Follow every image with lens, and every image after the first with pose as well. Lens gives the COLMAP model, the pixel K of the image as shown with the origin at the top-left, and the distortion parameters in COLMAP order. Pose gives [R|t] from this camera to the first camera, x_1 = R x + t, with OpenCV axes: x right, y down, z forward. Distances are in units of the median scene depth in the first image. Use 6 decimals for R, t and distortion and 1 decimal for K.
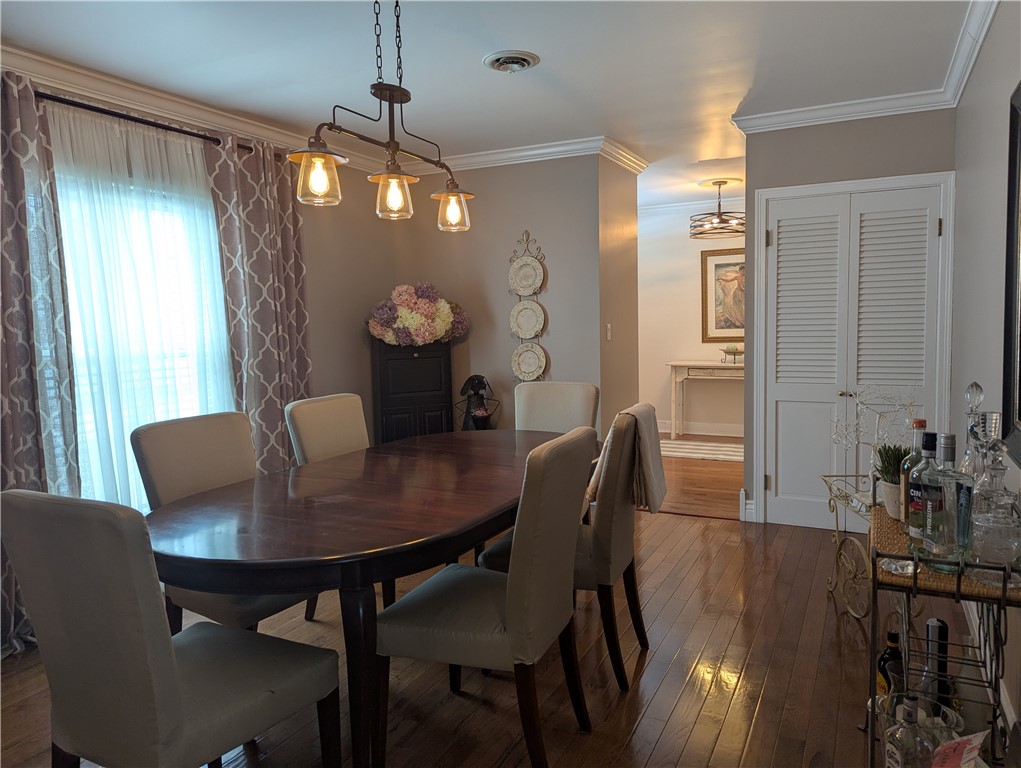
lens RADIAL K [[725.4, 0, 529.8], [0, 725.4, 386.7], [0, 0, 1]] dist [0.075023, -0.087495]
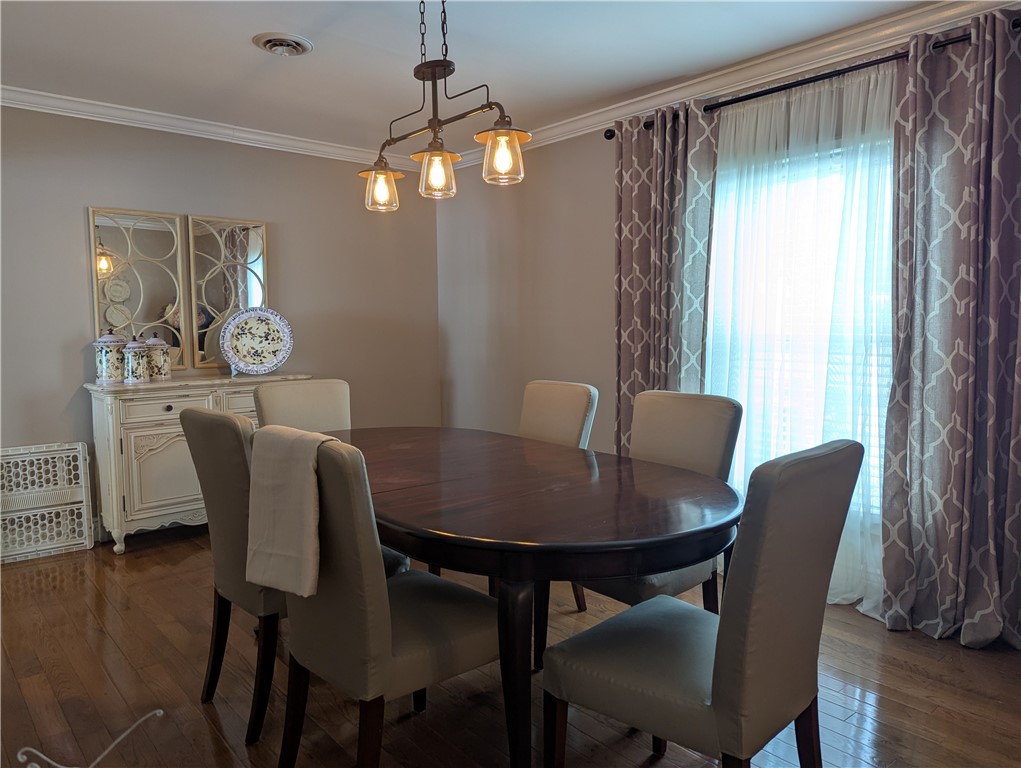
lens RADIAL K [[725.4, 0, 529.8], [0, 725.4, 386.7], [0, 0, 1]] dist [0.075023, -0.087495]
pose [[-0.401174, 0.100706, -0.910449, 0.666873], [-0.069006, 0.987791, 0.139667, -0.123993], [0.913399, 0.118857, -0.389327, 1.501041]]
